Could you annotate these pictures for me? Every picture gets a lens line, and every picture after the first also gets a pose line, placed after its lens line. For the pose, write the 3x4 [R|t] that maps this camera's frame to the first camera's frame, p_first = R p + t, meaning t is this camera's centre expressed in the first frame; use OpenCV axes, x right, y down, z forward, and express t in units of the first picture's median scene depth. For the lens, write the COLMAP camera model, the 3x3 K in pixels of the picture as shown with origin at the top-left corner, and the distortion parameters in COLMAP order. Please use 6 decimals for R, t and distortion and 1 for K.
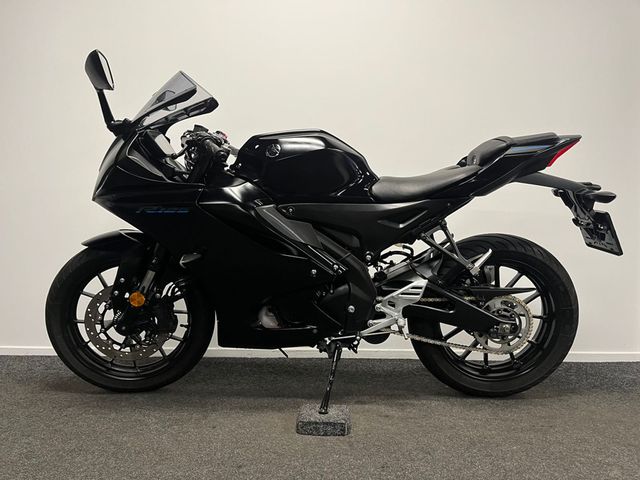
lens RADIAL K [[493.3, 0, 321.8], [0, 493.3, 244.3], [0, 0, 1]] dist [0.063120, -0.084906]
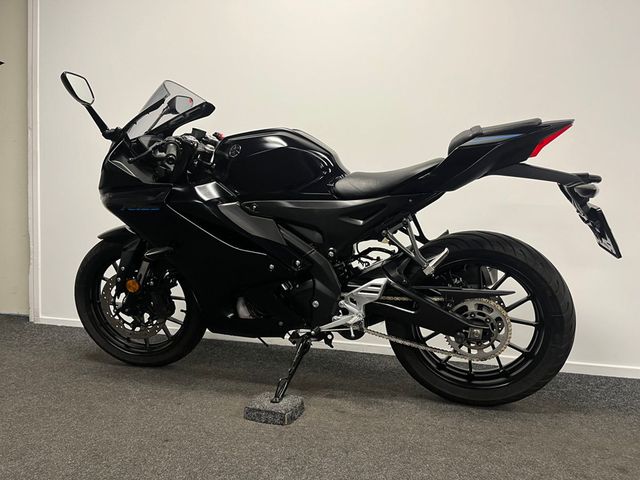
lens RADIAL K [[493.3, 0, 321.8], [0, 493.3, 244.3], [0, 0, 1]] dist [0.063120, -0.084906]
pose [[0.958565, 0.018275, -0.284287, 0.352758], [-0.011218, 0.999588, 0.026433, -0.018386], [0.284653, -0.022148, 0.958375, 0.031398]]
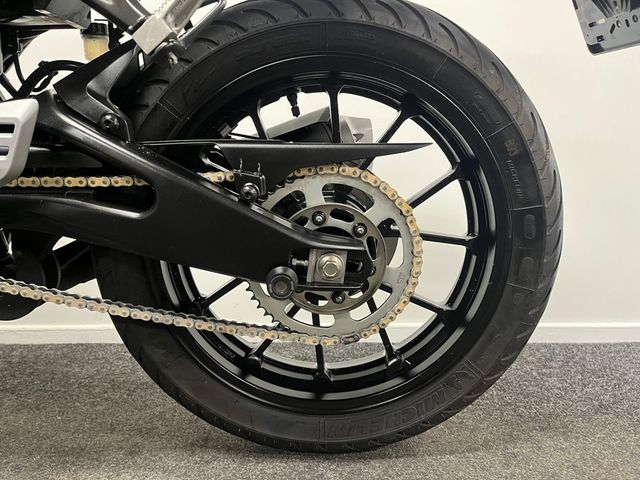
lens RADIAL K [[493.3, 0, 321.8], [0, 493.3, 244.3], [0, 0, 1]] dist [0.063120, -0.084906]
pose [[0.999893, -0.013501, -0.005567, 0.365206], [0.013855, 0.997485, 0.069504, 0.131939], [0.004615, -0.069574, 0.997566, 0.682605]]
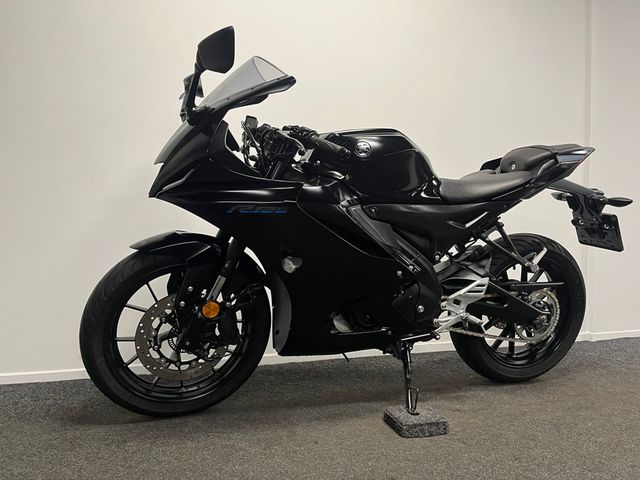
lens RADIAL K [[493.3, 0, 321.8], [0, 493.3, 244.3], [0, 0, 1]] dist [0.063120, -0.084906]
pose [[0.951616, -0.011242, 0.307084, -0.434748], [0.008257, 0.999905, 0.011017, -0.013482], [-0.307179, -0.007948, 0.951619, 0.097067]]
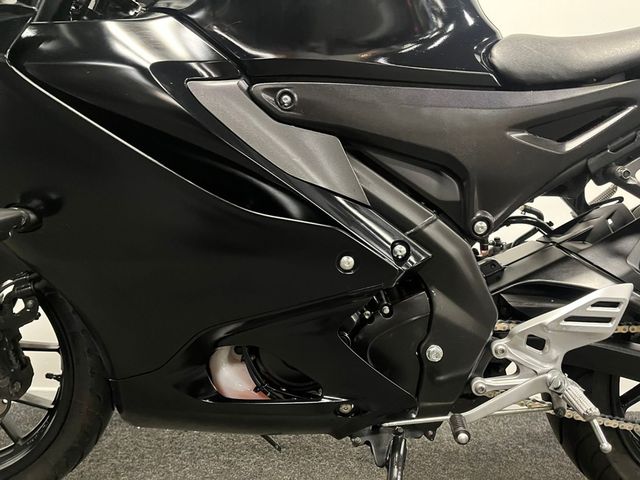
lens RADIAL K [[493.3, 0, 321.8], [0, 493.3, 244.3], [0, 0, 1]] dist [0.063120, -0.084906]
pose [[0.999977, 0.006810, -0.000511, -0.033483], [-0.006788, 0.999412, 0.033619, 0.027489], [0.000740, -0.033615, 0.999435, 0.580919]]
